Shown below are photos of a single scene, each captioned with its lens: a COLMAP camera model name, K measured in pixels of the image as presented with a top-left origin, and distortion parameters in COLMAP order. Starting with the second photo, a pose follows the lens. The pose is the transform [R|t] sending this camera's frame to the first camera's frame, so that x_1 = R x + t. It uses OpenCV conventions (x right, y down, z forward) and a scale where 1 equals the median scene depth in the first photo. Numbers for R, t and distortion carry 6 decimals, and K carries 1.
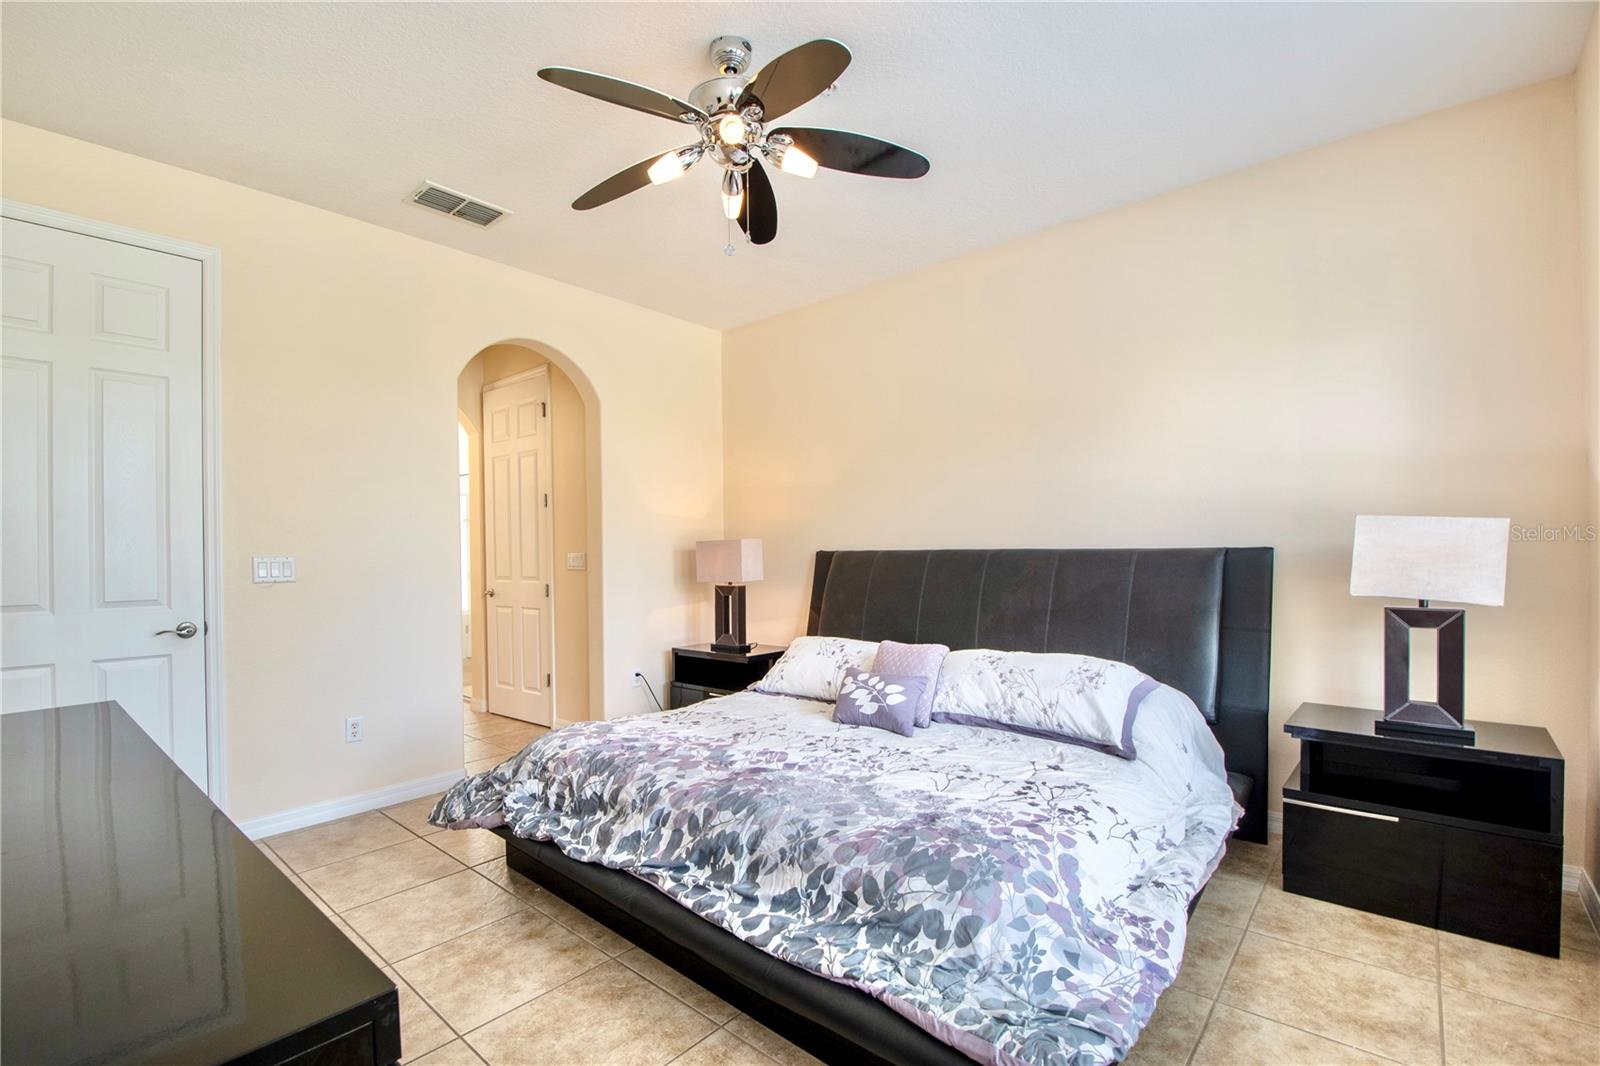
lens RADIAL K [[707.9, 0, 769.8], [0, 707.9, 558.6], [0, 0, 1]] dist [0.019483, -0.026106]
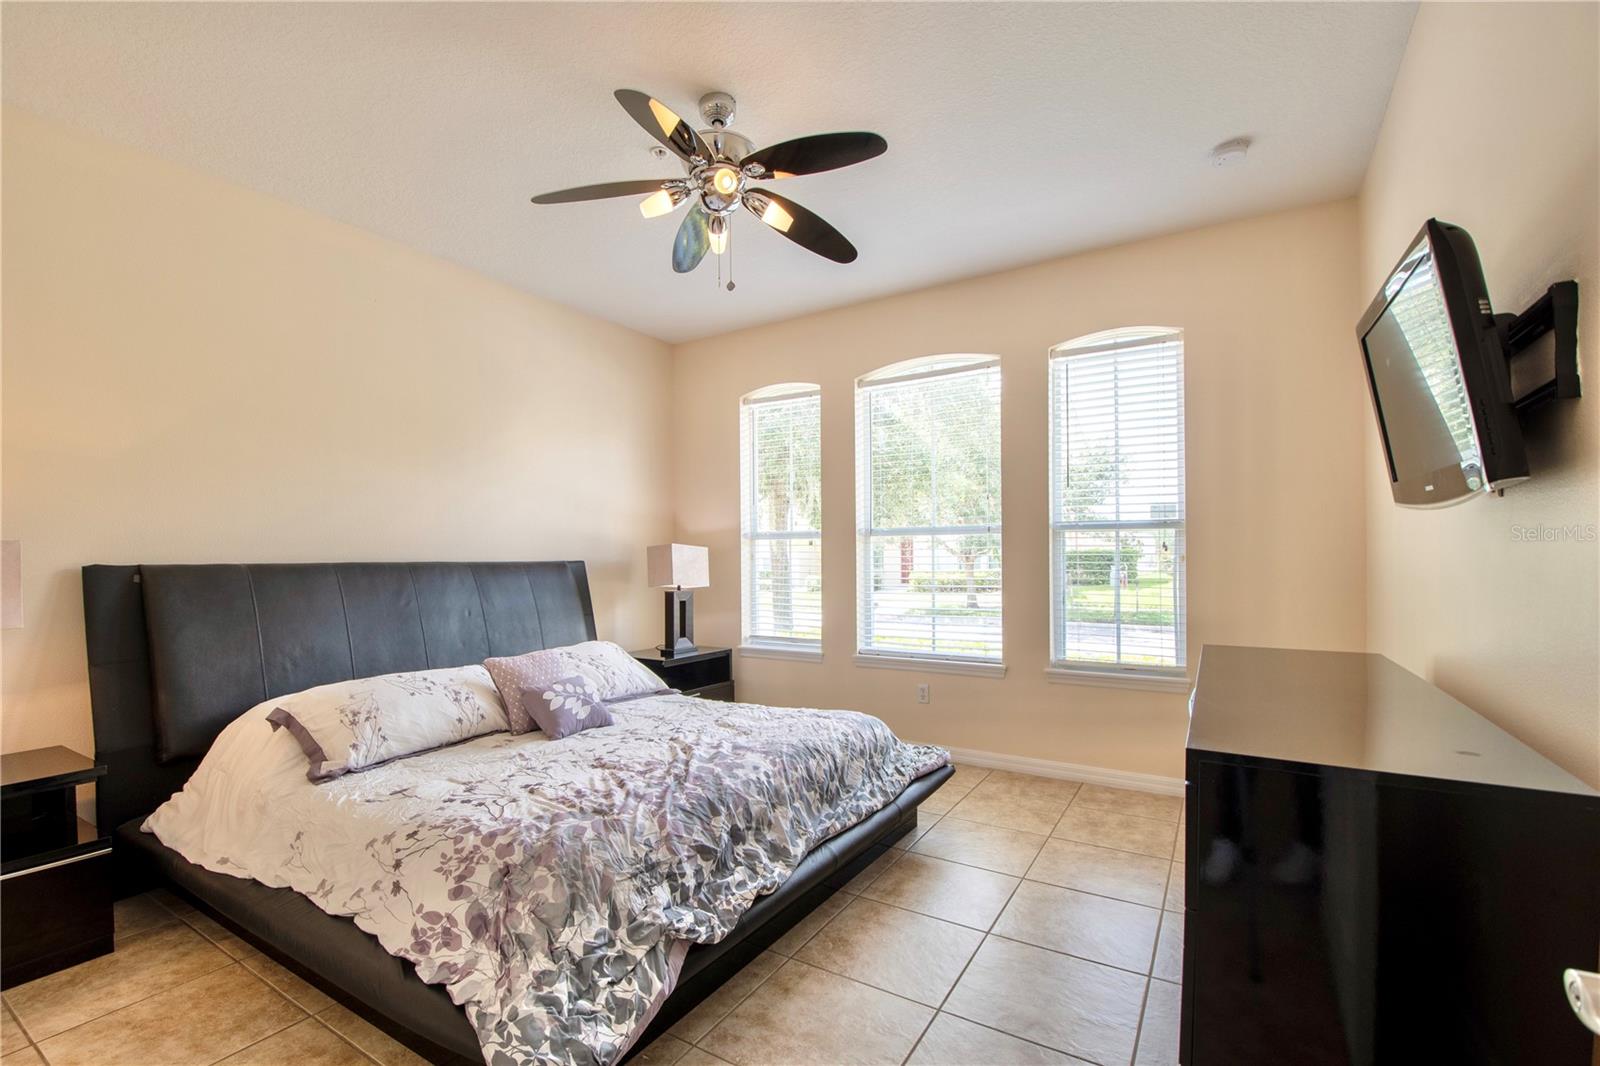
lens RADIAL K [[707.9, 0, 769.8], [0, 707.9, 558.6], [0, 0, 1]] dist [0.019483, -0.026106]
pose [[-0.151729, 0.007170, 0.988396, -1.155924], [0.021450, 0.999762, -0.003959, -0.003816], [-0.988189, 0.020601, -0.151847, 1.105038]]
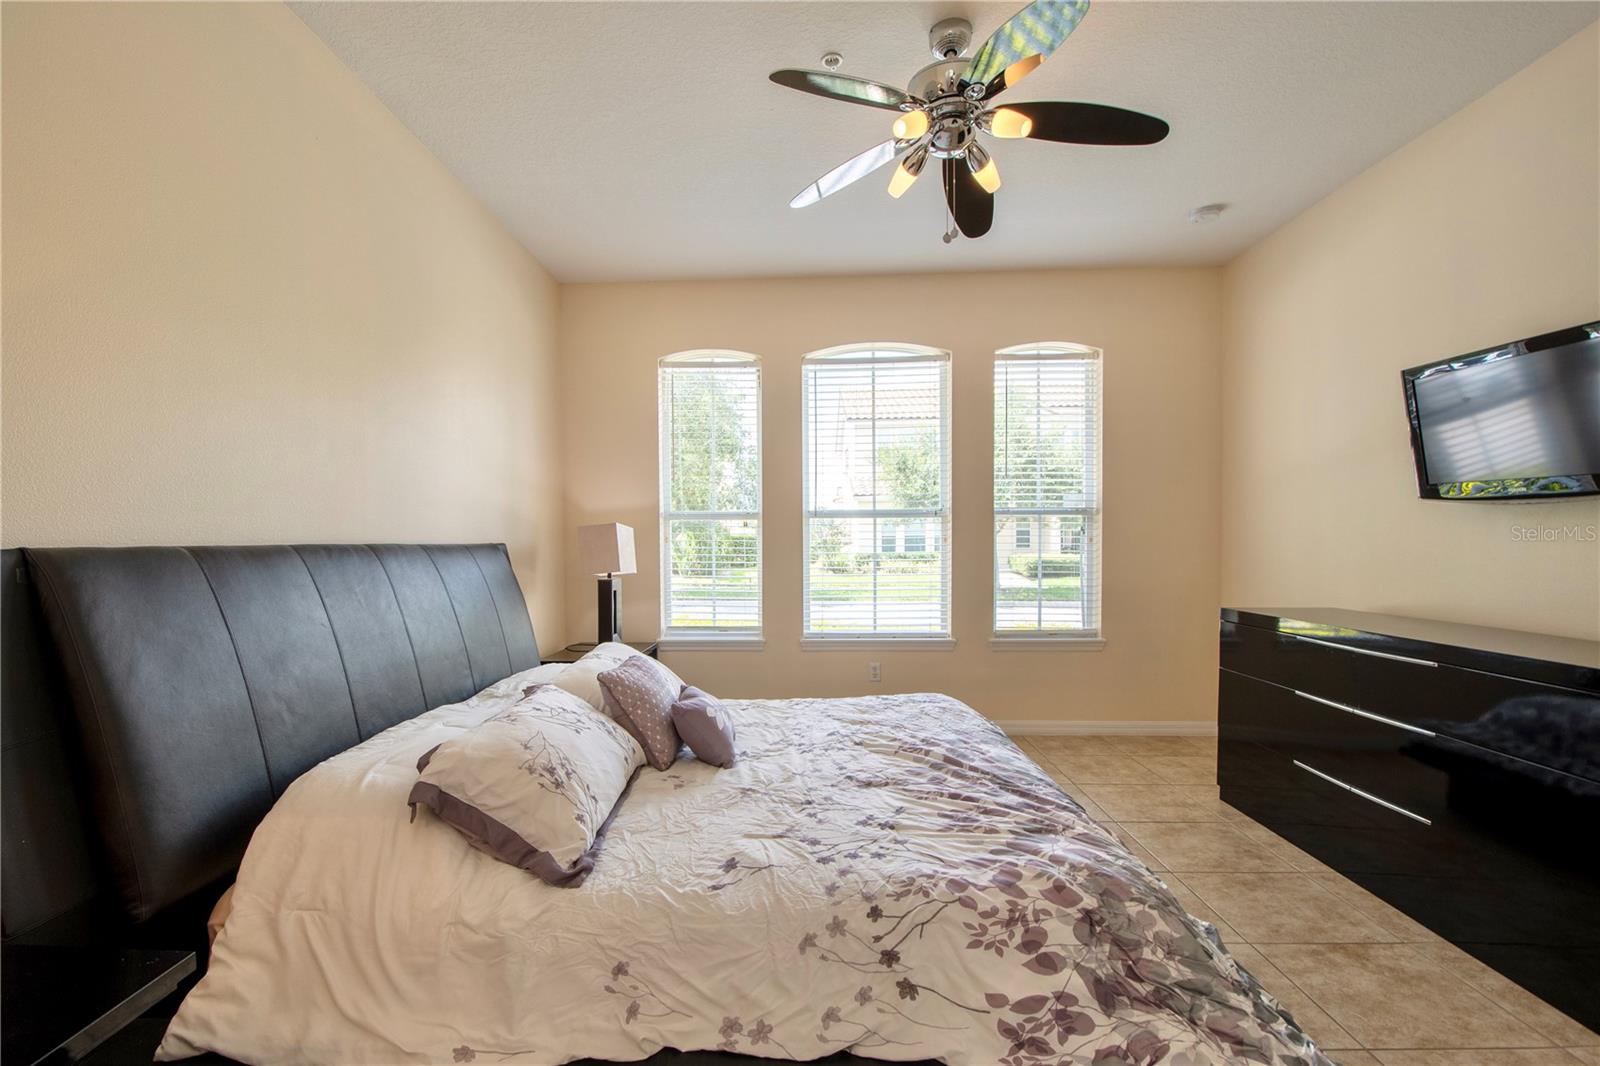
lens RADIAL K [[707.9, 0, 769.8], [0, 707.9, 558.6], [0, 0, 1]] dist [0.019483, -0.026106]
pose [[-0.628606, -0.008443, 0.777678, -0.672050], [0.021628, 0.999365, 0.028332, -0.014348], [-0.777423, 0.034629, -0.628024, 1.851466]]
